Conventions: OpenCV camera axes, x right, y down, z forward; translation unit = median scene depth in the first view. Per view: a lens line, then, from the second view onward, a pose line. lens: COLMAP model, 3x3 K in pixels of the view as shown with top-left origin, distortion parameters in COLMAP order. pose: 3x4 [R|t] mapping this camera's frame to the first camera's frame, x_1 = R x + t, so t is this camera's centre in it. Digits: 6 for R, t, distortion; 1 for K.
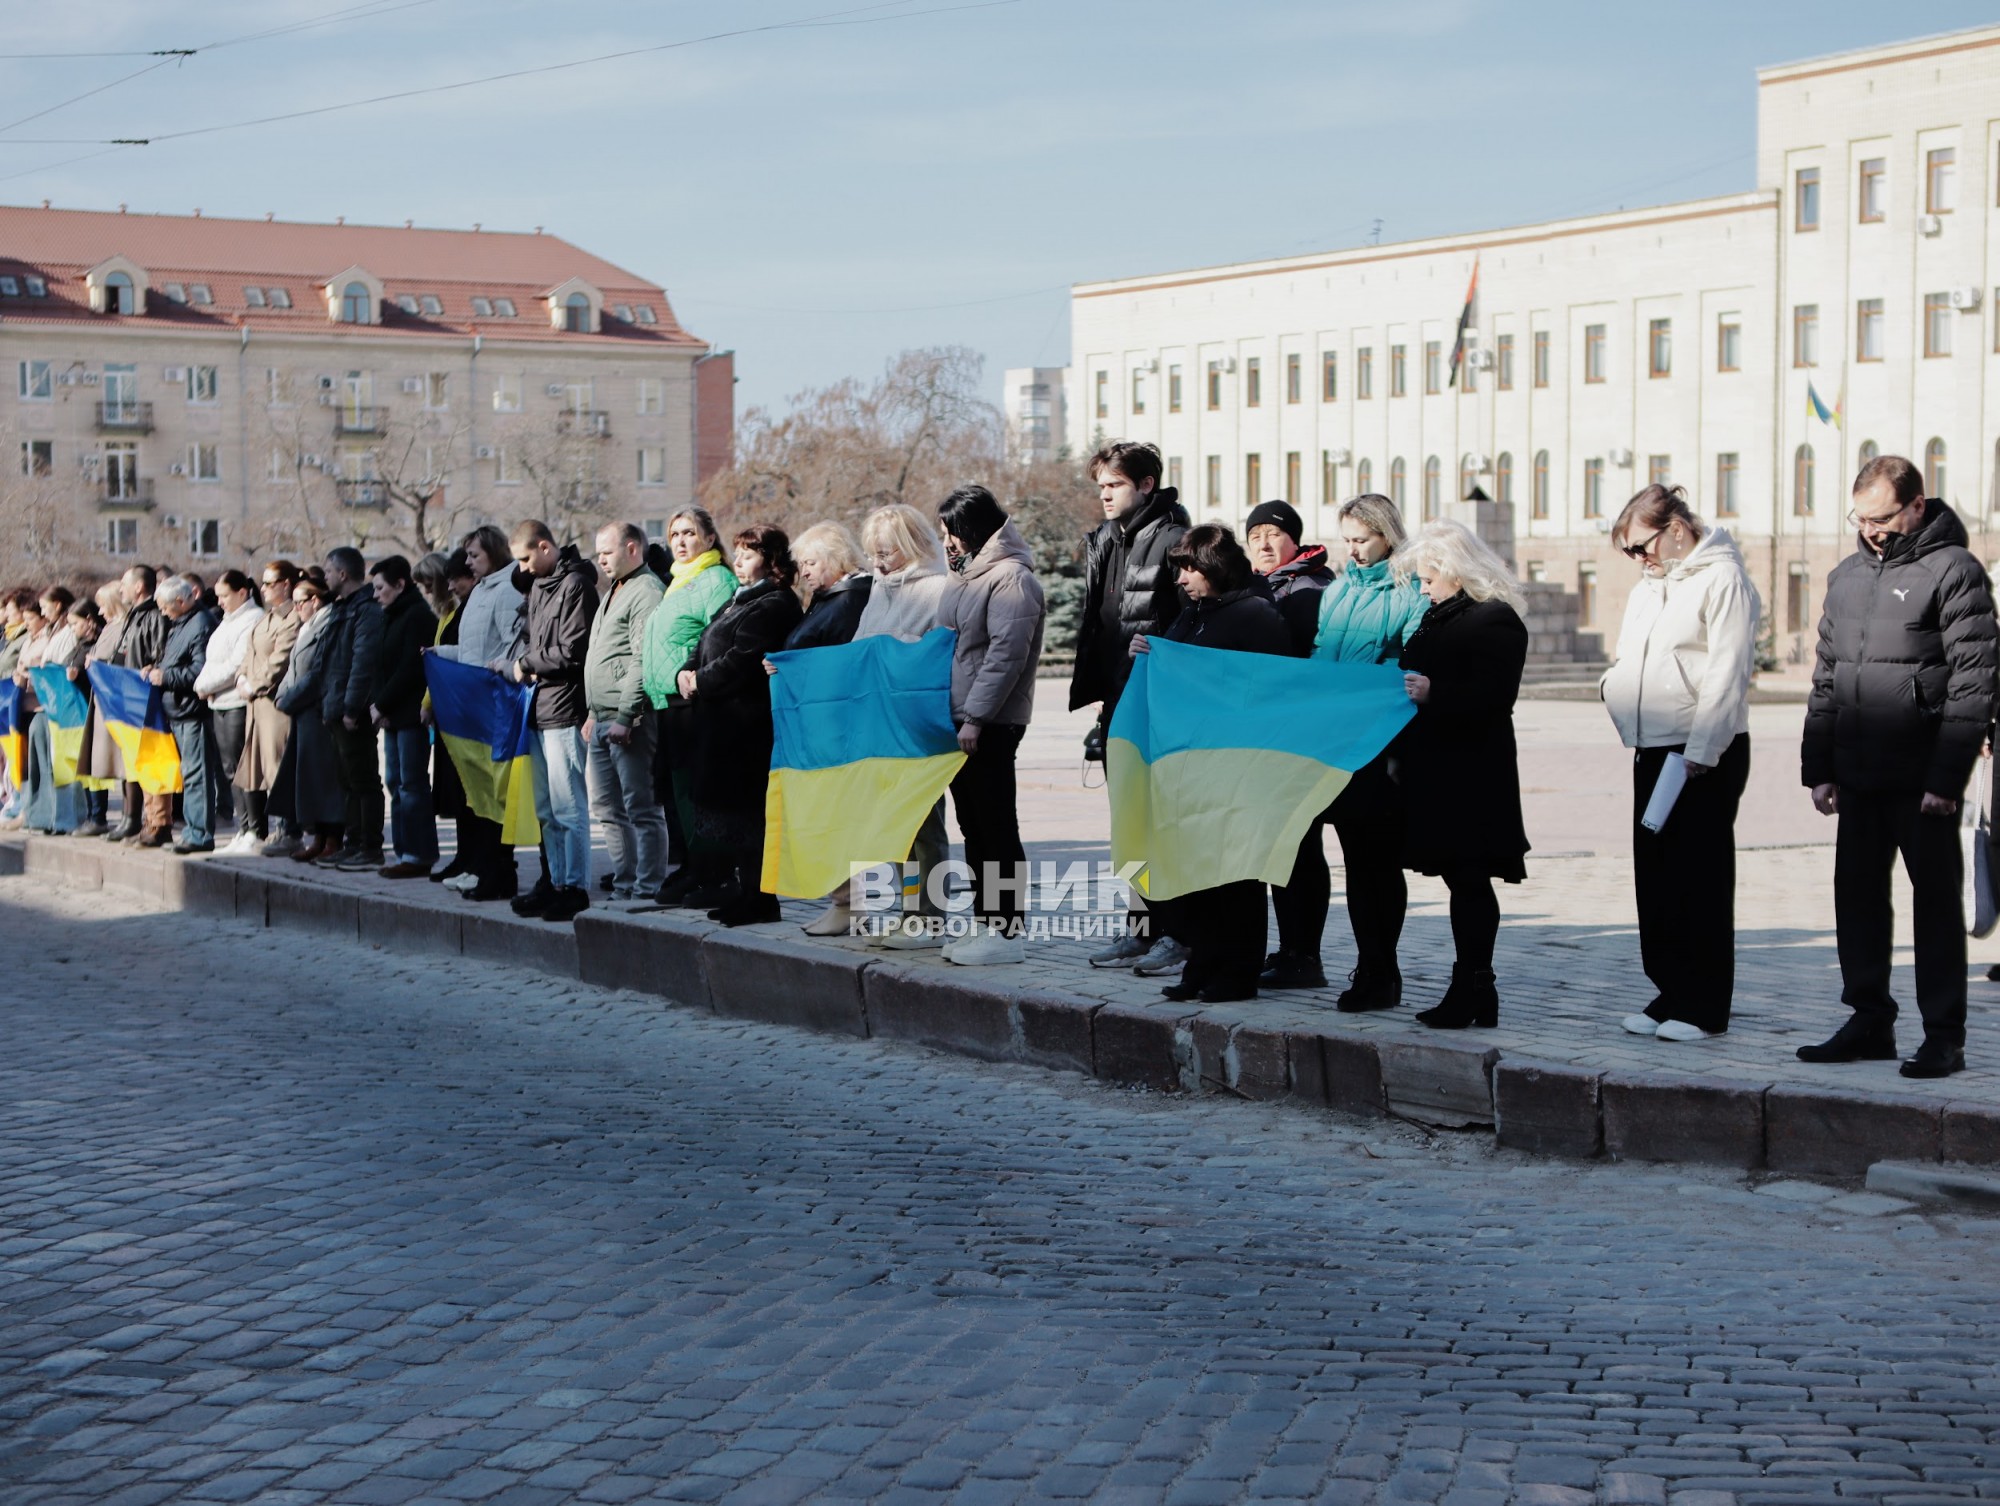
lens RADIAL K [[3325.3, 0, 1007.7], [0, 3325.3, 754.6], [0, 0, 1]] dist [-0.028107, 0.518463]
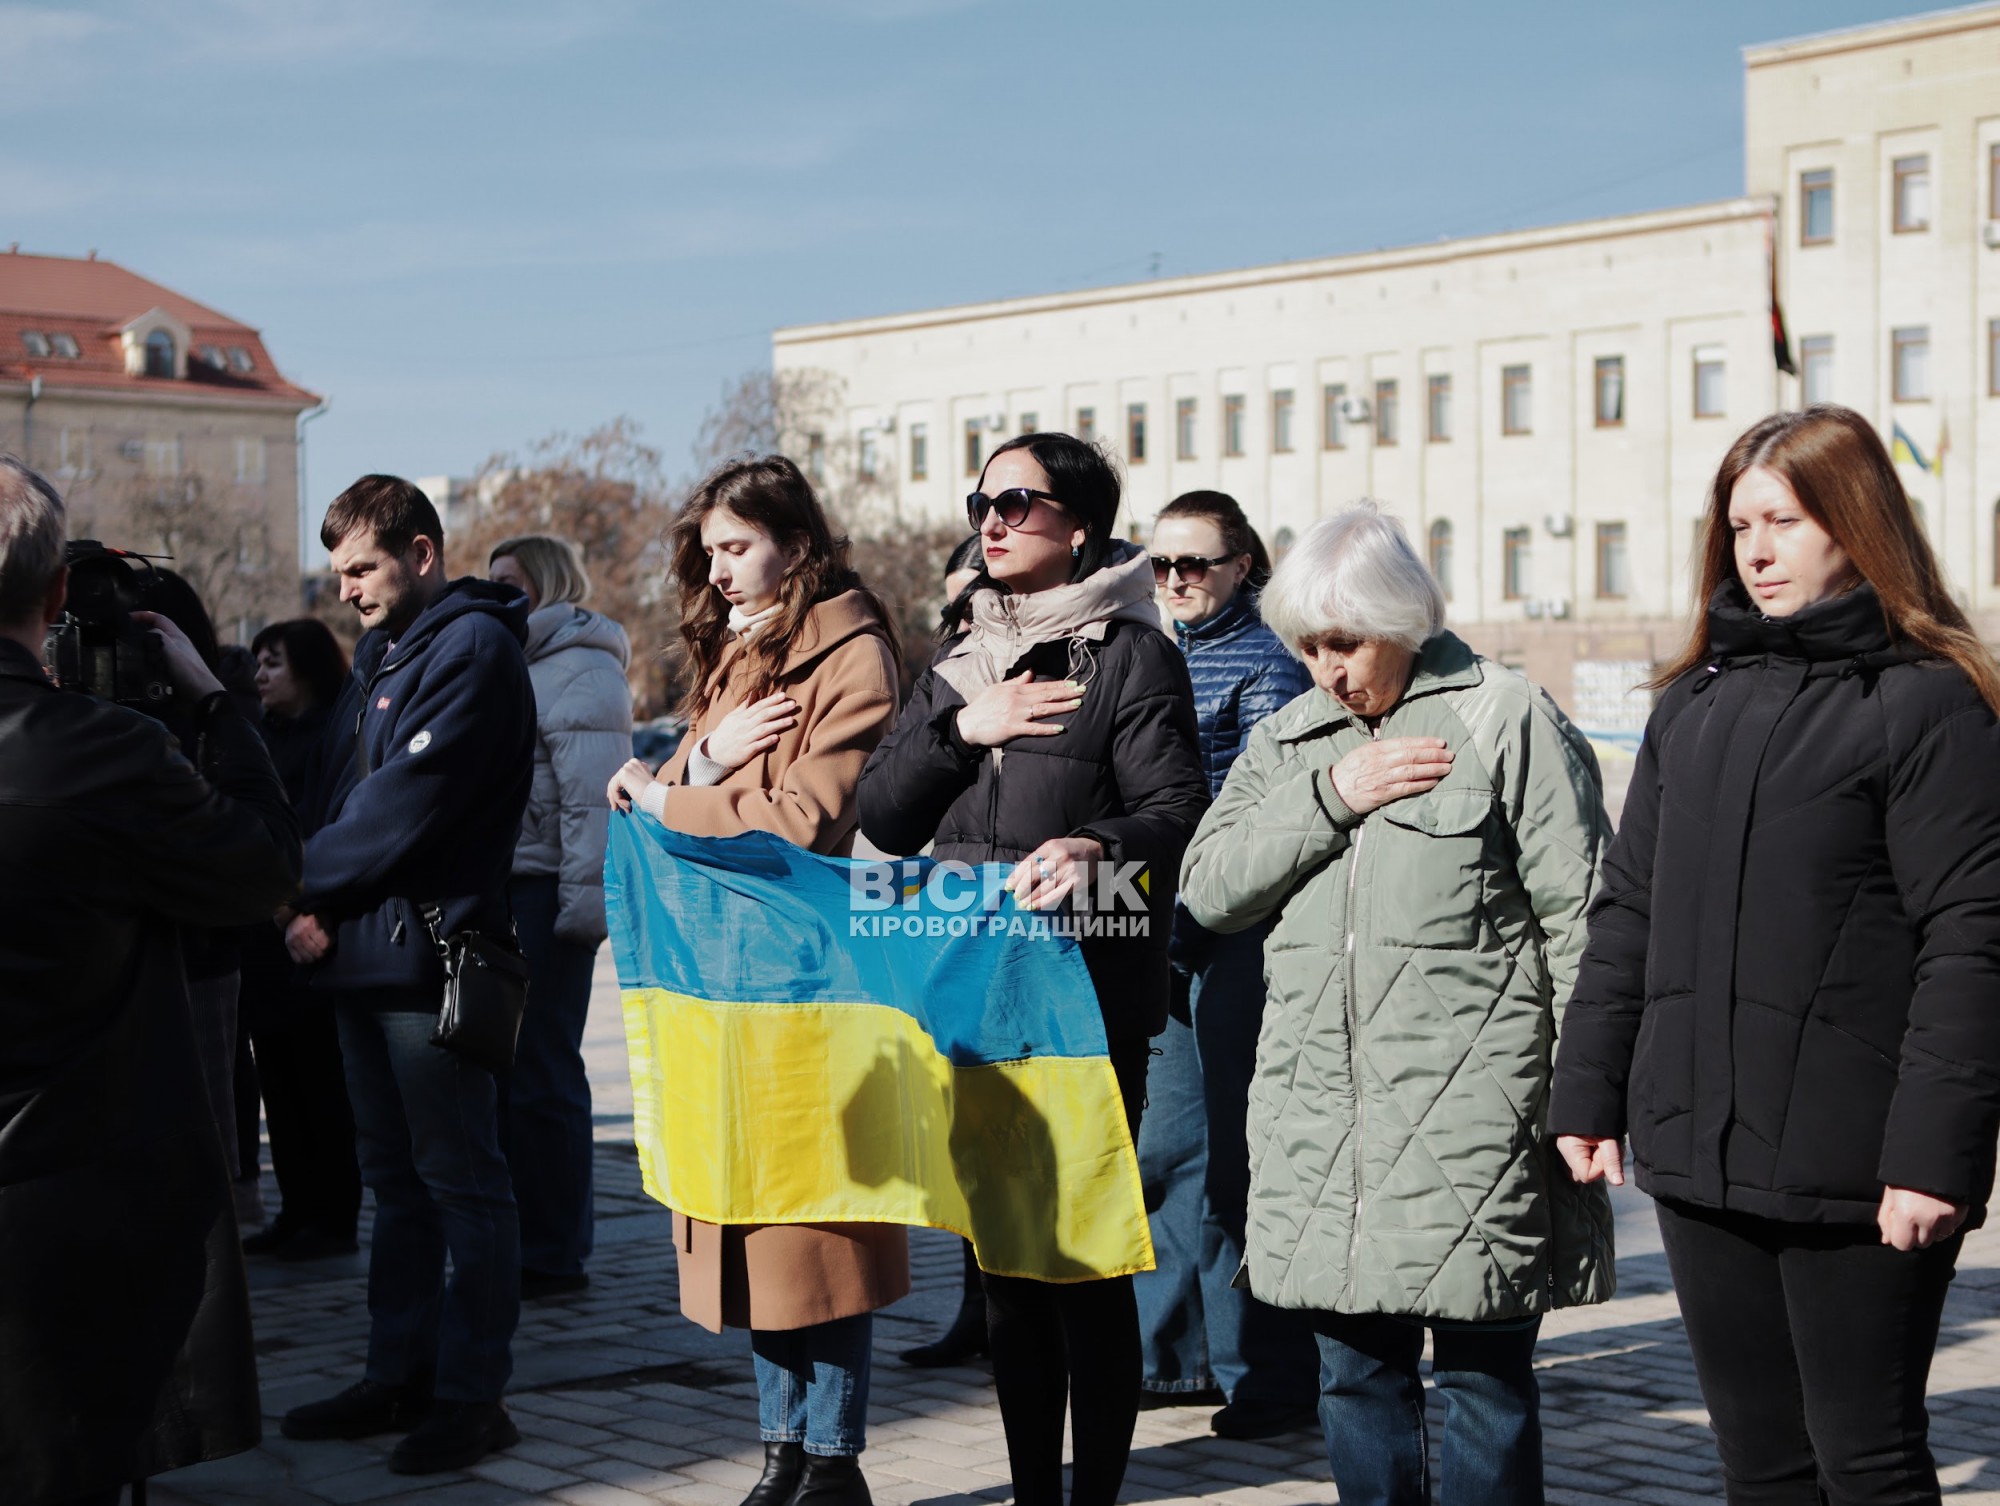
lens RADIAL K [[3325.3, 0, 1007.7], [0, 3325.3, 754.6], [0, 0, 1]] dist [-0.028107, 0.518463]
pose [[0.979791, -0.010961, 0.199723, -0.106356], [0.018566, 0.999170, -0.036245, -0.005714], [-0.199160, 0.039220, 0.979182, 0.218198]]
